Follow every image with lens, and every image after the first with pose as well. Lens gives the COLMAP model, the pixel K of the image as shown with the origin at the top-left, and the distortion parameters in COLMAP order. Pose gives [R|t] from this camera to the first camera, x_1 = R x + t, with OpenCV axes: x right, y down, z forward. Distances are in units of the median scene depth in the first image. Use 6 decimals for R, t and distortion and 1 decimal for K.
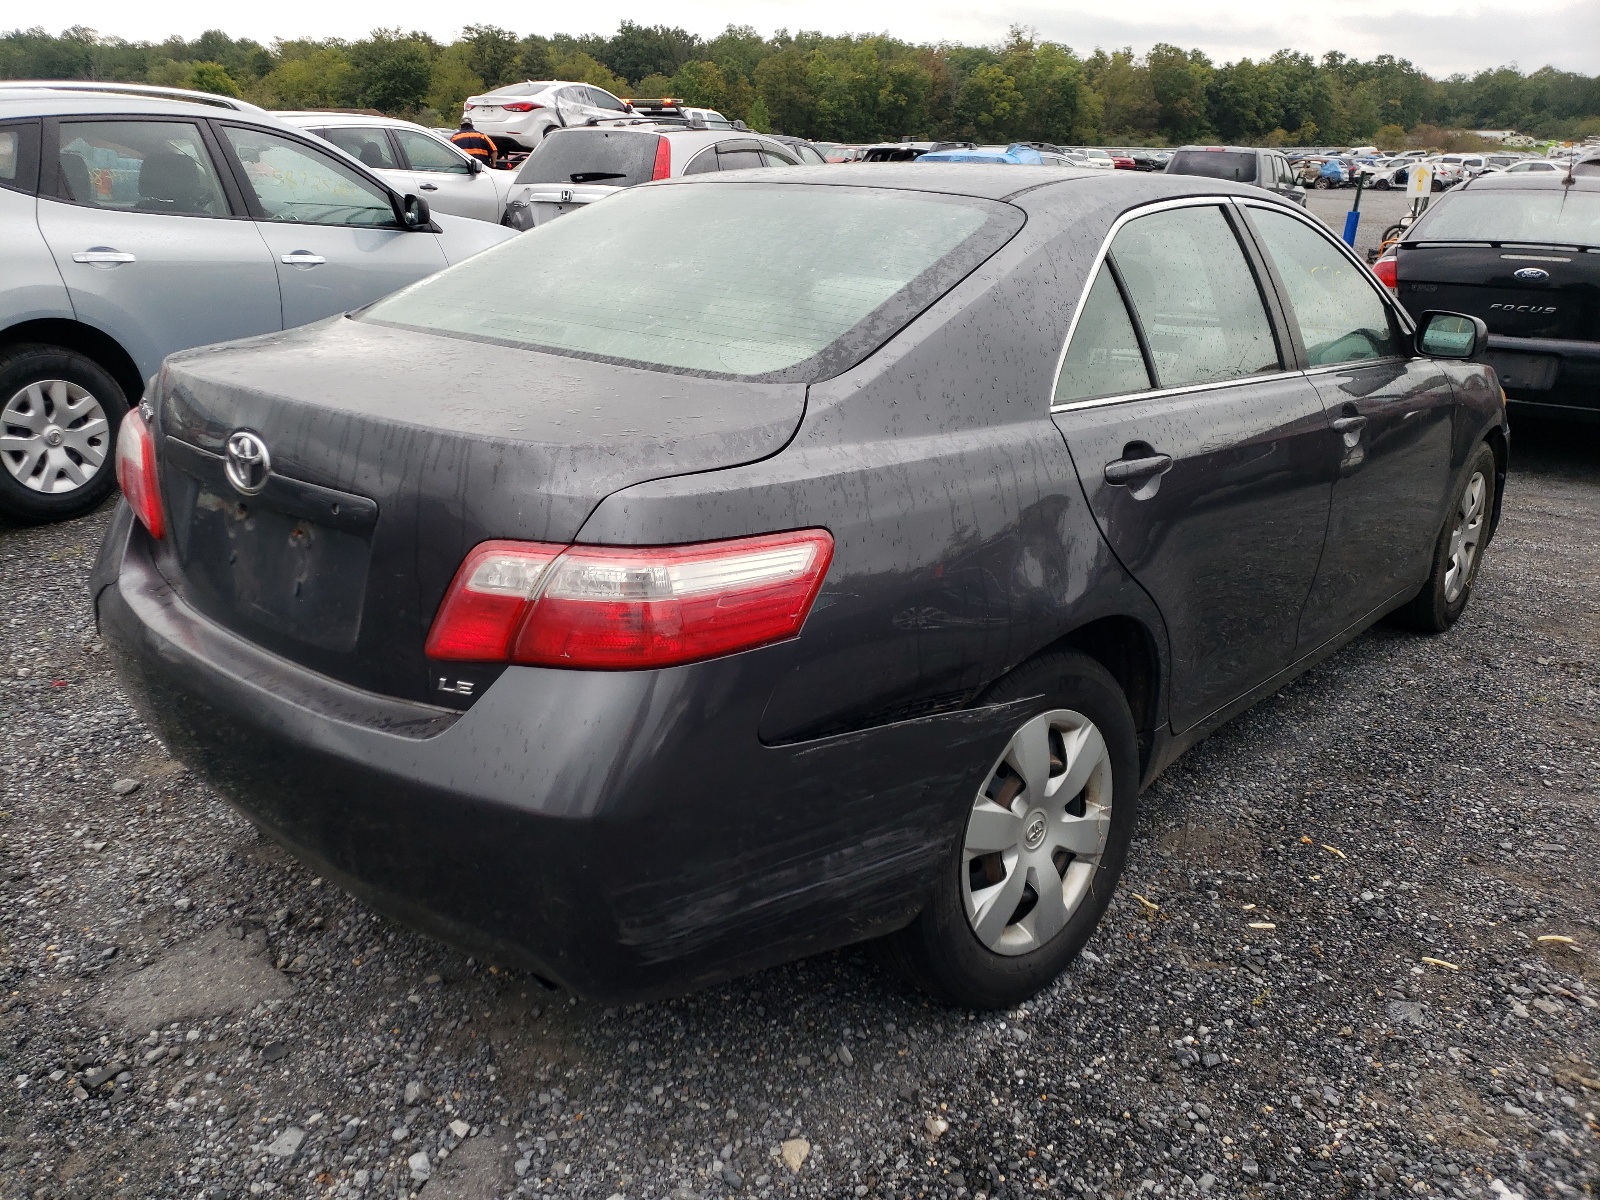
lens RADIAL K [[1235.9, 0, 798.7], [0, 1235.9, 604.1], [0, 0, 1]] dist [0.005416, -0.001086]
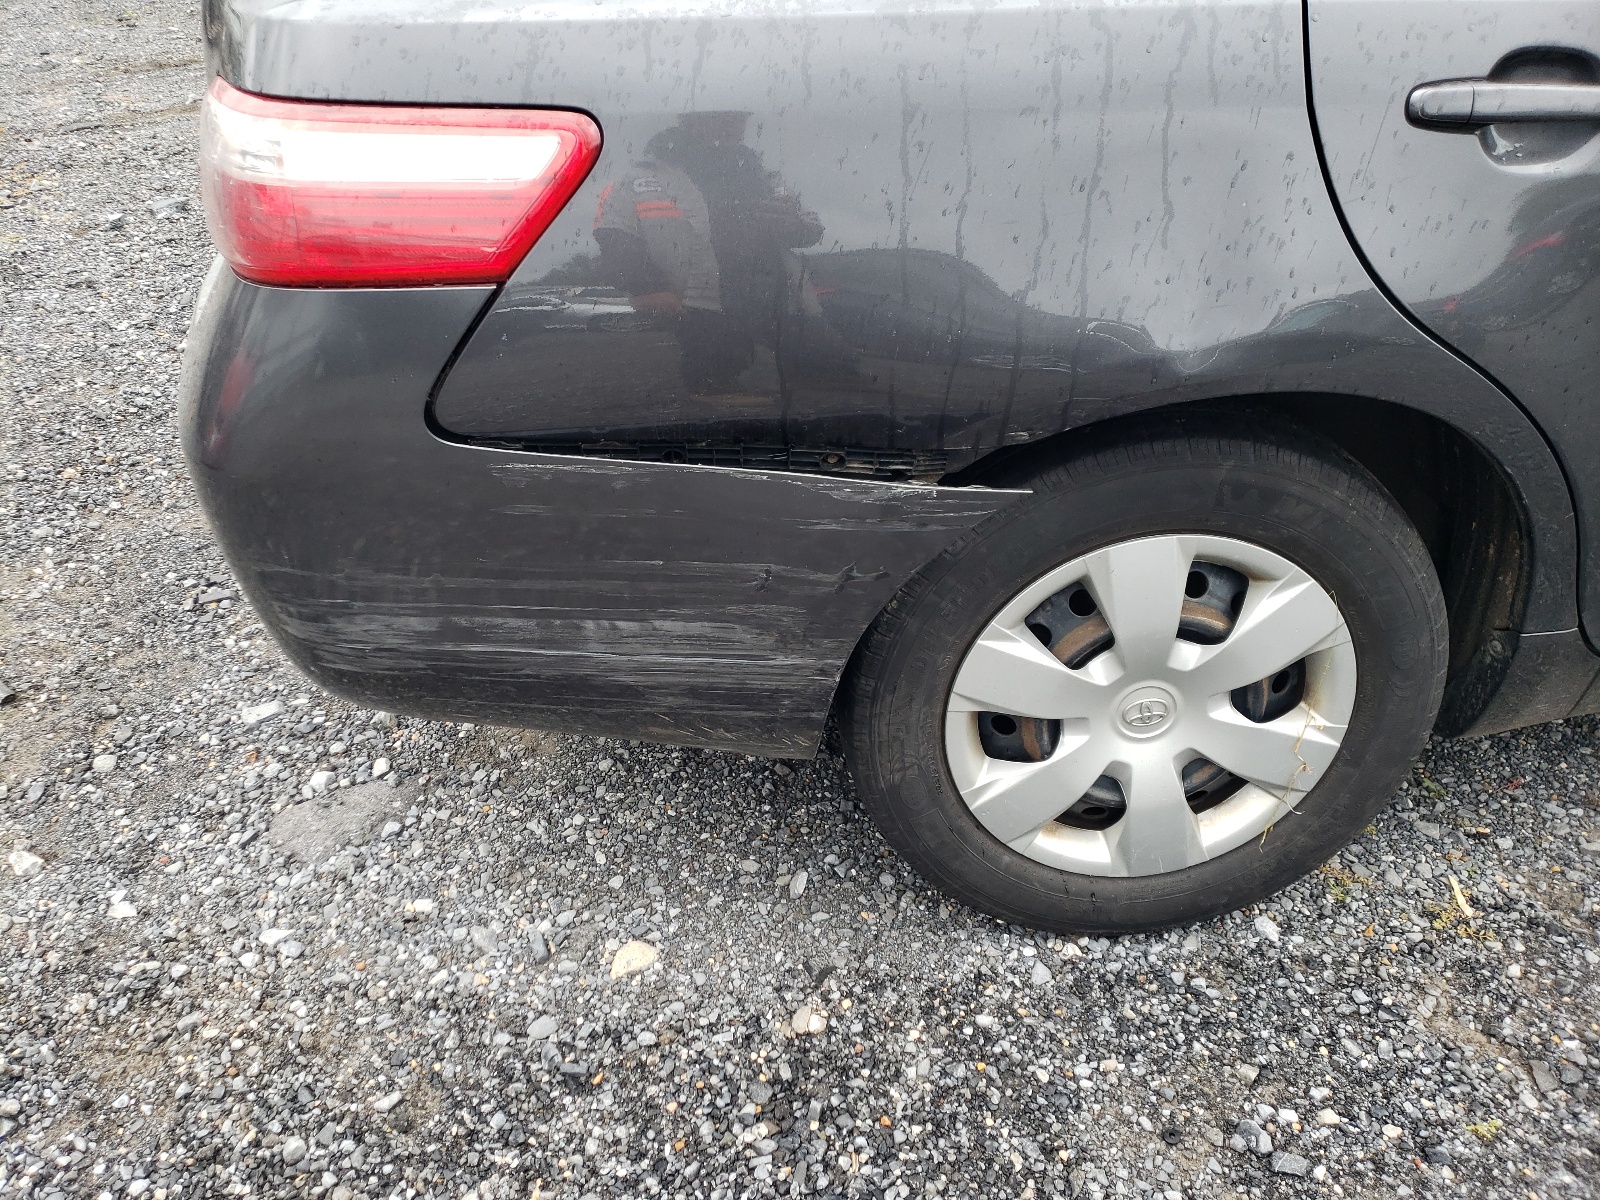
lens RADIAL K [[1235.9, 0, 807.9], [0, 1235.9, 639.4], [0, 0, 1]] dist [0.005416, -0.001086]
pose [[0.756825, 0.335511, -0.560935, 0.434718], [-0.163892, 0.928196, 0.334054, -0.034658], [0.632736, -0.160888, 0.757470, 0.462048]]
